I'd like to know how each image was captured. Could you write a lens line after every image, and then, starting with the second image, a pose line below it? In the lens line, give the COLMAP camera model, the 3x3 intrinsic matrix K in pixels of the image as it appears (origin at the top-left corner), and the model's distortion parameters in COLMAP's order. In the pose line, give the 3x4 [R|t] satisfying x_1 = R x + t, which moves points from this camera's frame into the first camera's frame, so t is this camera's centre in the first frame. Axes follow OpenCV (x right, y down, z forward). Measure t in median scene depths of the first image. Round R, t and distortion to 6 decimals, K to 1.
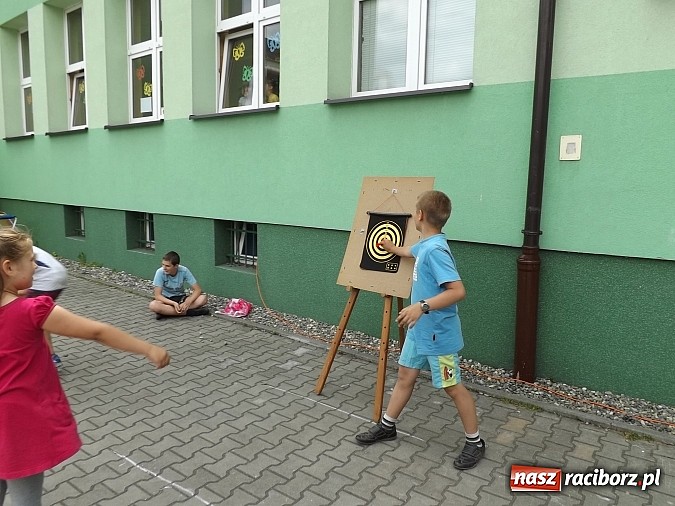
lens RADIAL K [[495.2, 0, 346.8], [0, 495.2, 257.7], [0, 0, 1]] dist [-0.041140, 0.011850]
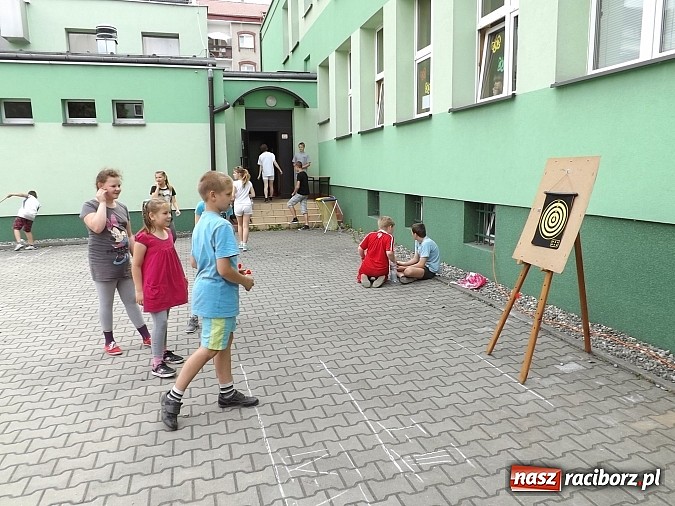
lens RADIAL K [[495.2, 0, 346.8], [0, 495.2, 257.7], [0, 0, 1]] dist [-0.041140, 0.011850]
pose [[0.801810, 0.070221, -0.593439, 0.236238], [-0.053332, 0.997518, 0.045977, 0.015756], [0.595195, -0.005216, 0.803565, -0.066977]]
